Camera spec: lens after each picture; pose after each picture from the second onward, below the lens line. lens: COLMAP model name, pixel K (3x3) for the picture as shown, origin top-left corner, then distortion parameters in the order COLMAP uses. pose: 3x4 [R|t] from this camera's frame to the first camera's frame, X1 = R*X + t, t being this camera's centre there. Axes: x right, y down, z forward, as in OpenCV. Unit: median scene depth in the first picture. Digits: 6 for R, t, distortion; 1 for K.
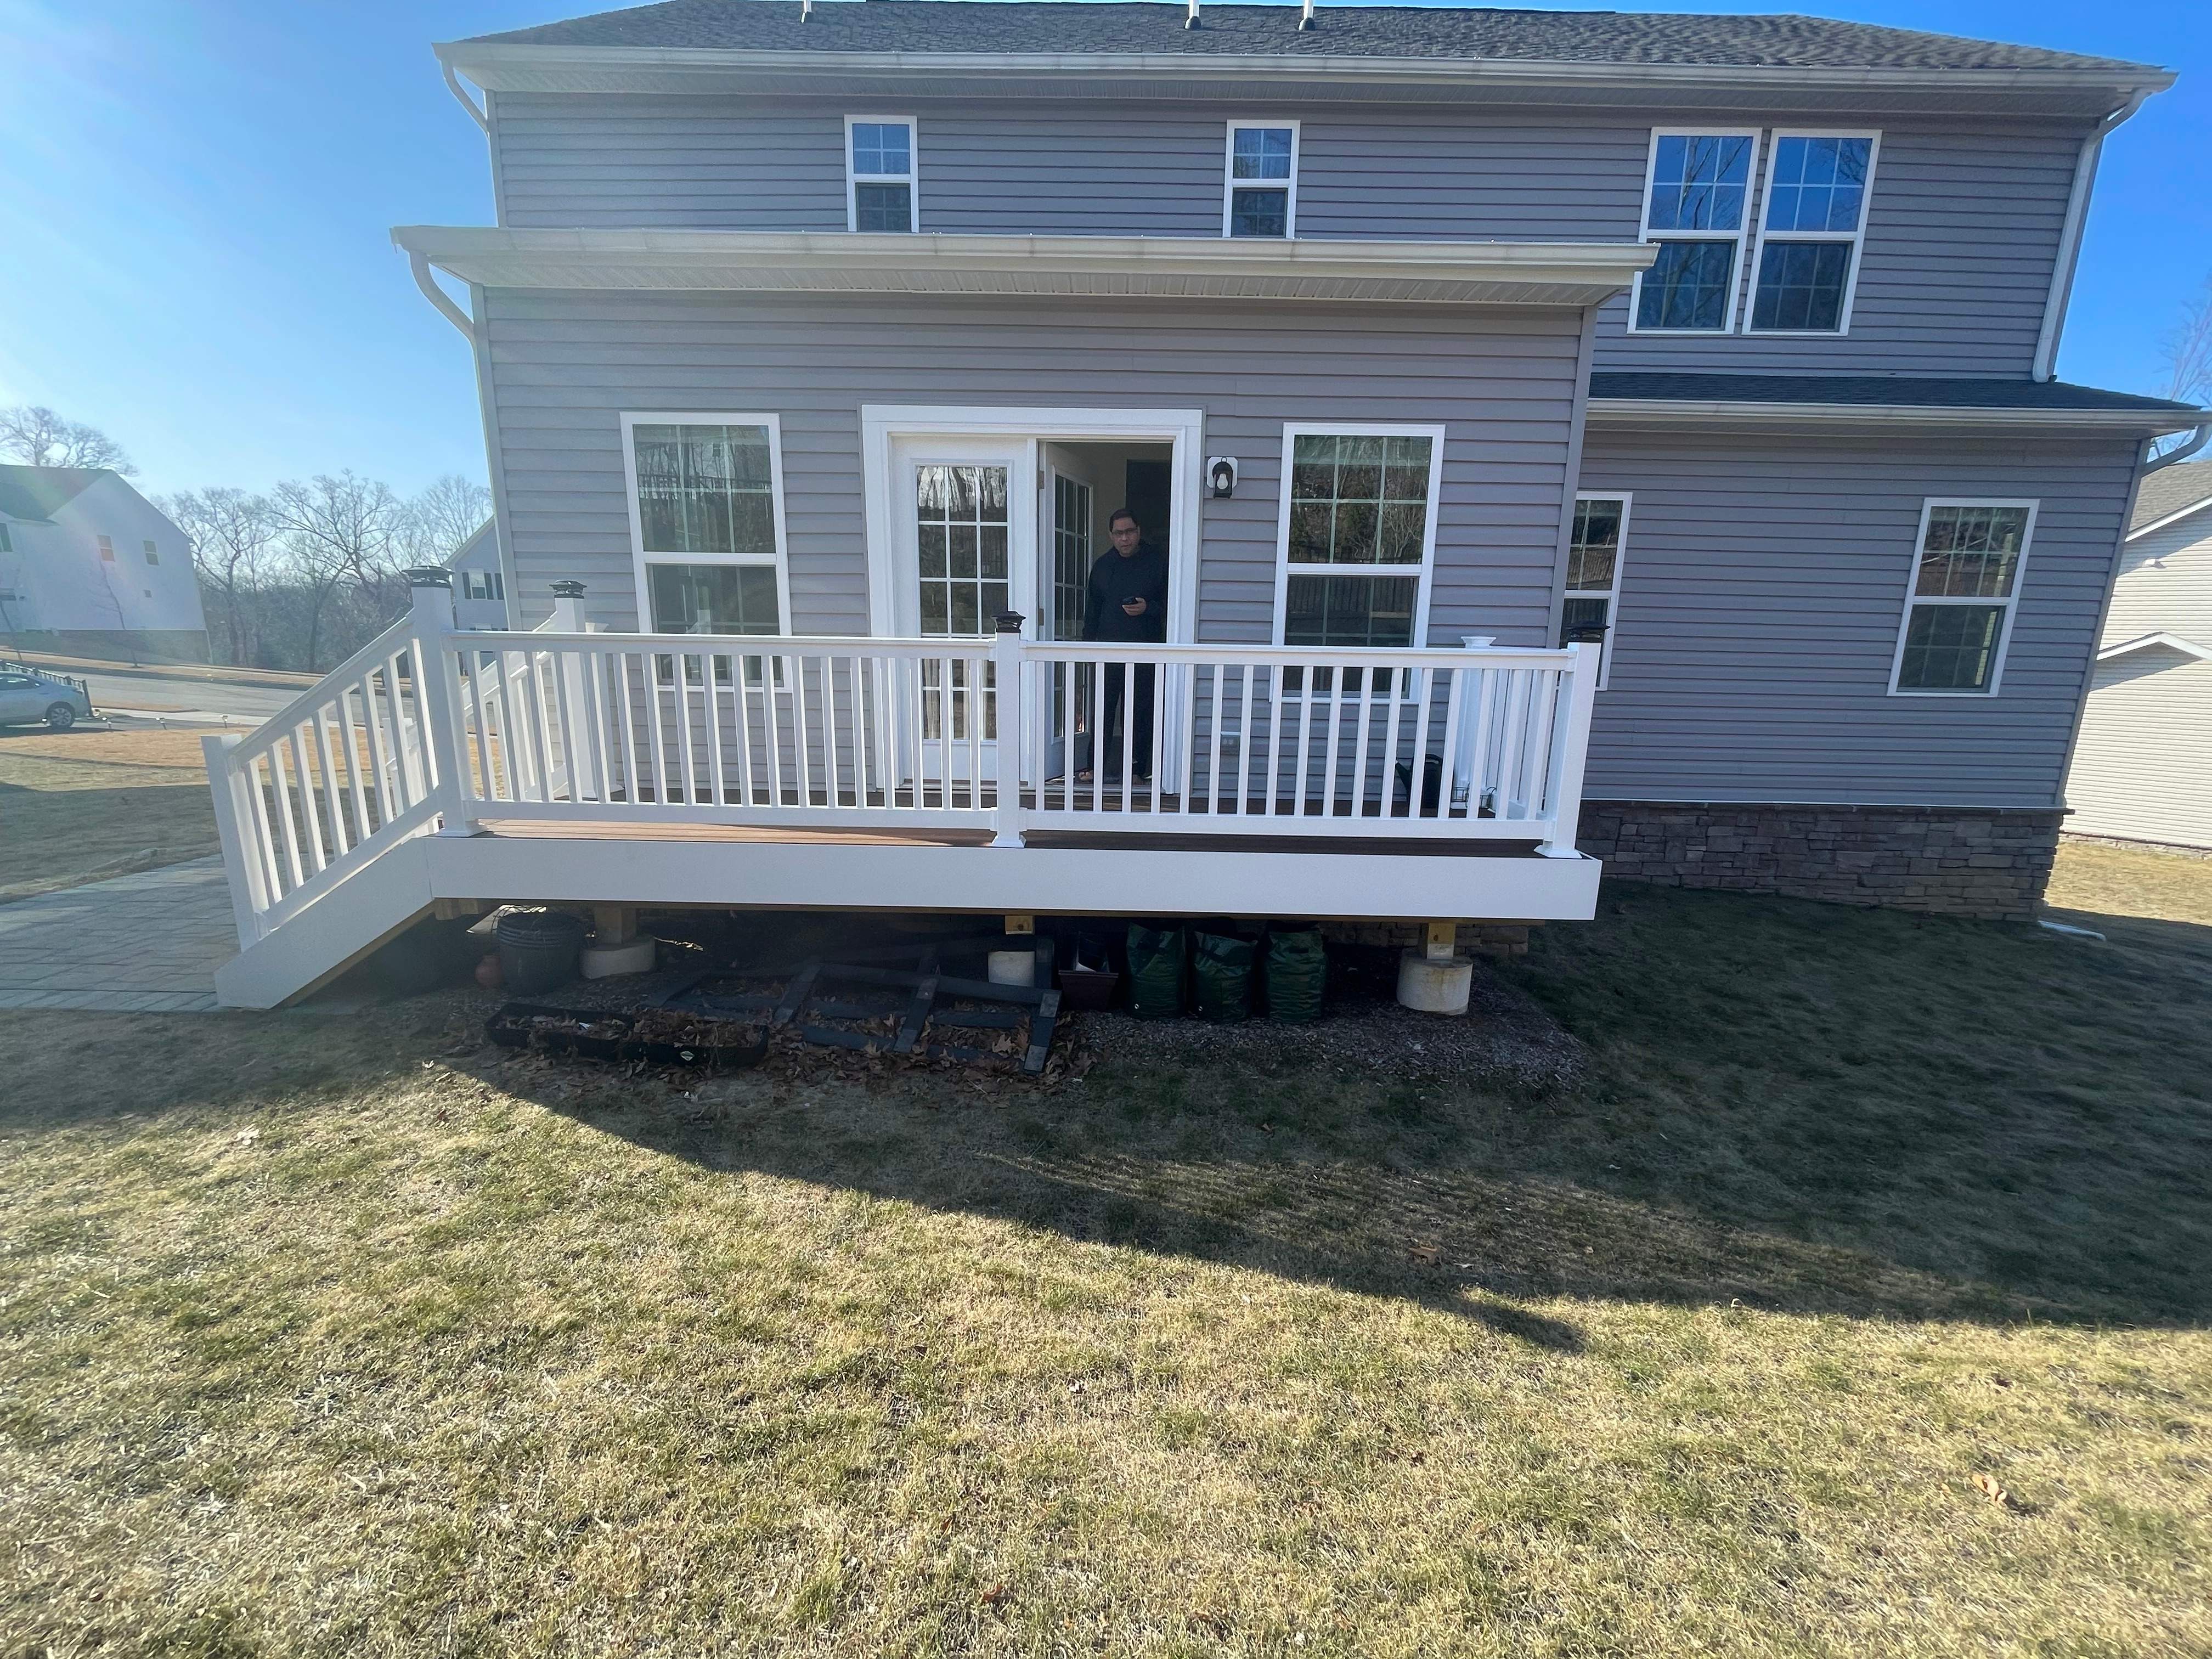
lens RADIAL K [[889.9, 0, 1109.2], [0, 889.9, 839.8], [0, 0, 1]] dist [-0.004490, -0.000331]
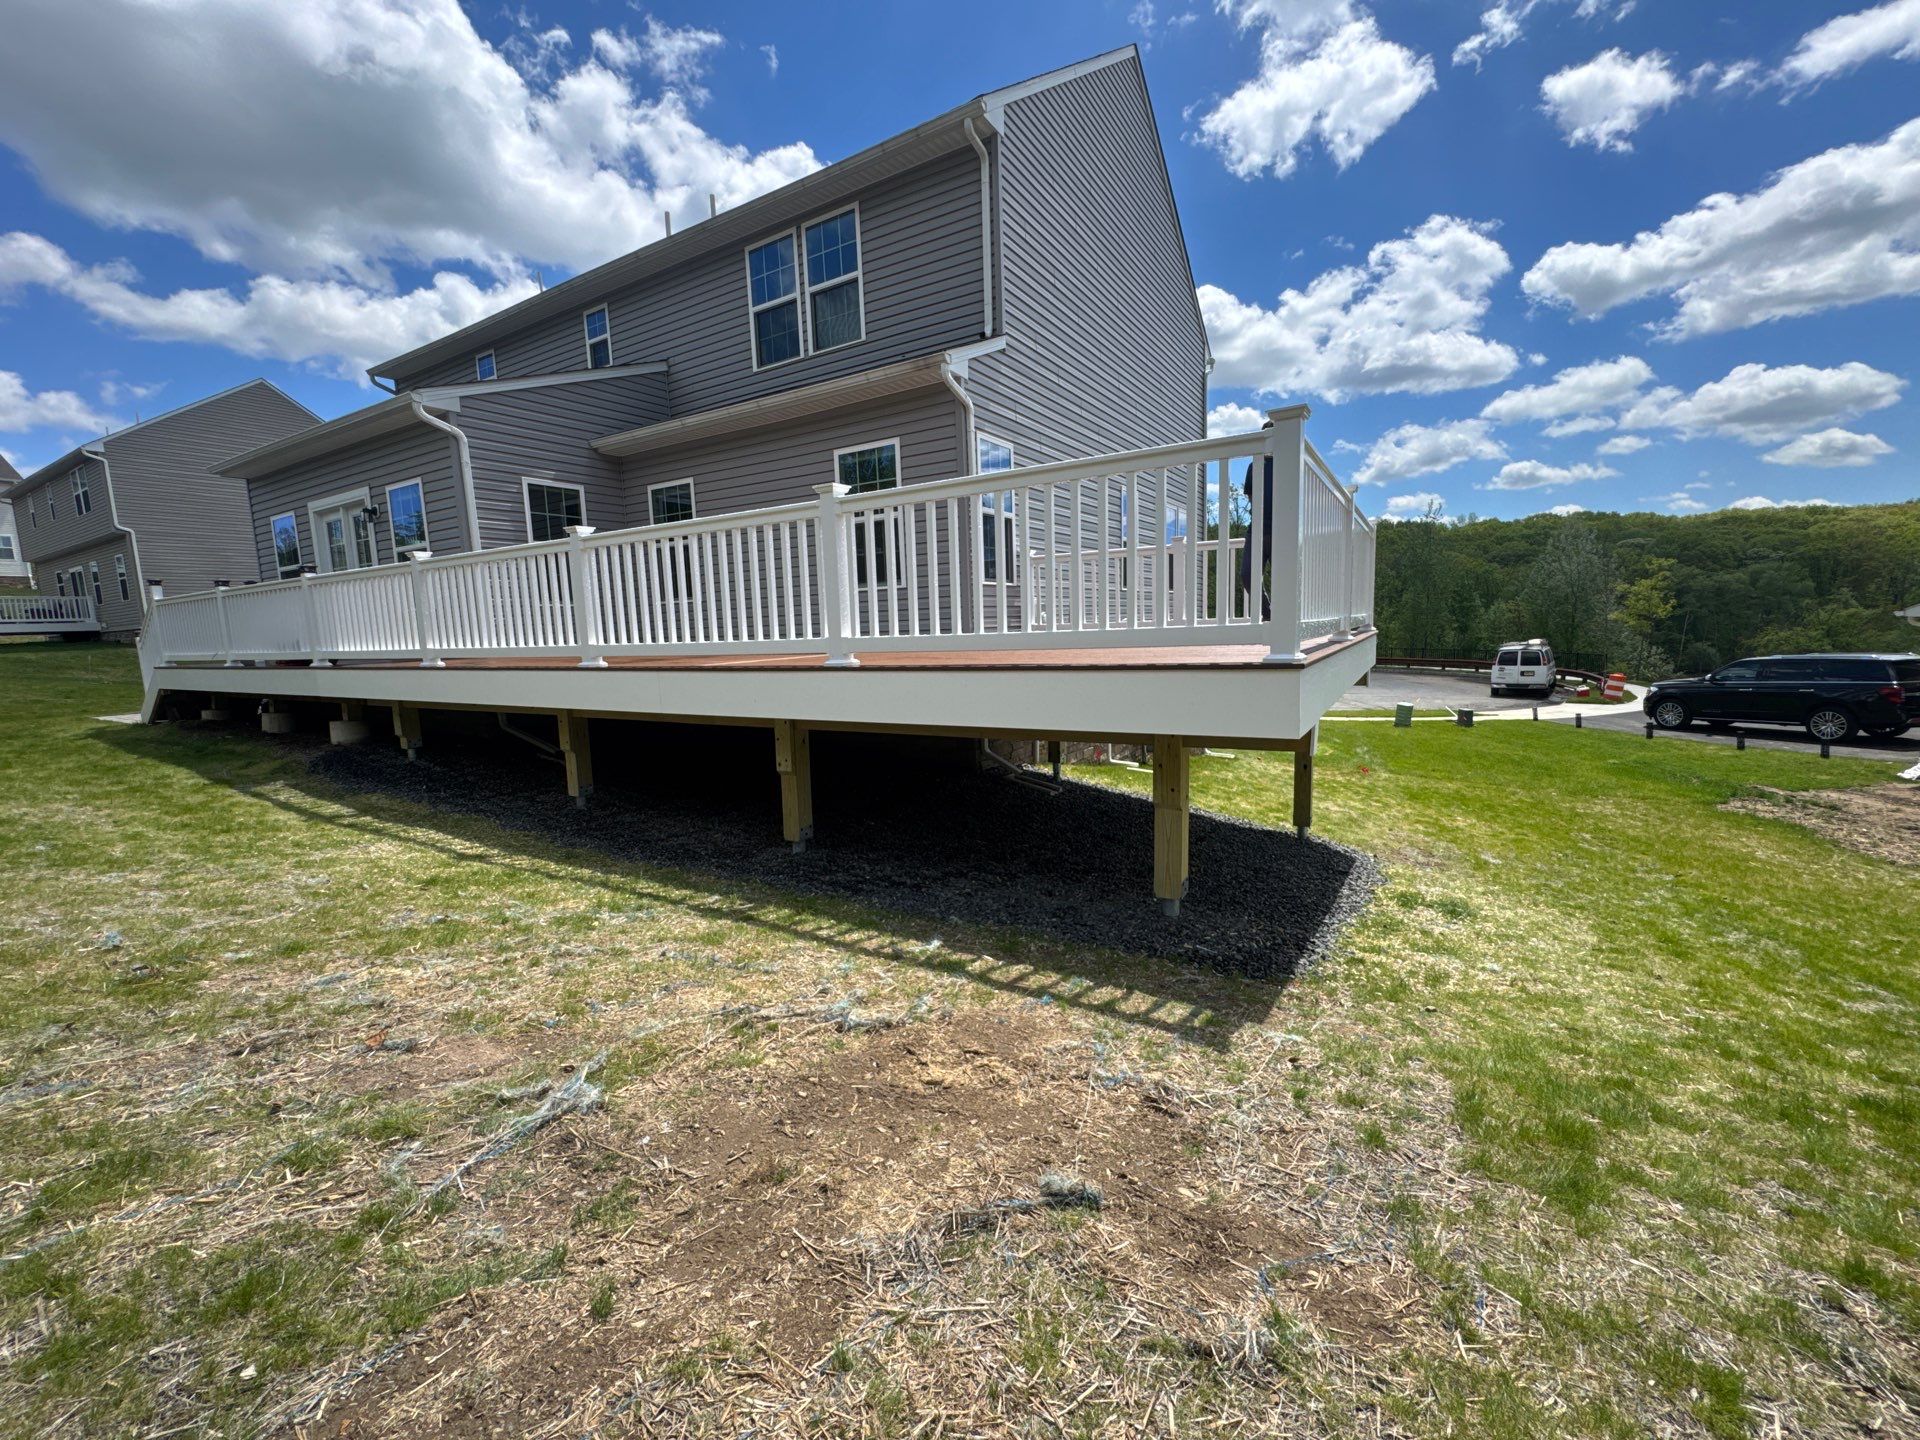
lens RADIAL K [[763.7, 0, 957.2], [0, 763.7, 720.0], [0, 0, 1]] dist [-0.003487, -0.000015]
pose [[0.858373, 0.020085, -0.512633, 1.692685], [-0.062191, 0.995938, -0.065114, 0.103243], [0.509243, 0.087773, 0.856135, 0.102681]]
